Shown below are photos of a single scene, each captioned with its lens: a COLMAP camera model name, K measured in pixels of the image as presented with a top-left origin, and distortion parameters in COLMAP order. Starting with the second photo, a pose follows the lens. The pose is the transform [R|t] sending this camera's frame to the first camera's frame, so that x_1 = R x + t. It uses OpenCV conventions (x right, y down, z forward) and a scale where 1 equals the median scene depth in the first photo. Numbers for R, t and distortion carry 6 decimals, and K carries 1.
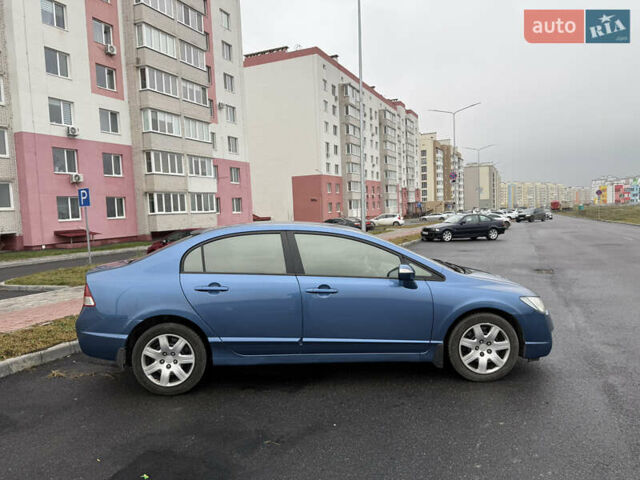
lens RADIAL K [[440.2, 0, 320.0], [0, 440.2, 240.0], [0, 0, 1]] dist [0.023726, -0.000724]
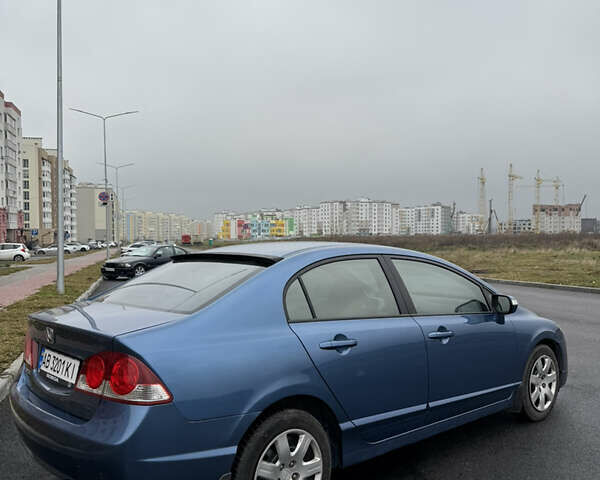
lens RADIAL K [[554.4, 0, 300.0], [0, 554.4, 240.0], [0, 0, 1]] dist [0.011171, 0.000209]
pose [[0.770717, 0.028602, 0.636535, -0.780008], [0.016976, 0.997716, -0.065385, 0.011850], [-0.636951, 0.061199, 0.768471, 0.405026]]
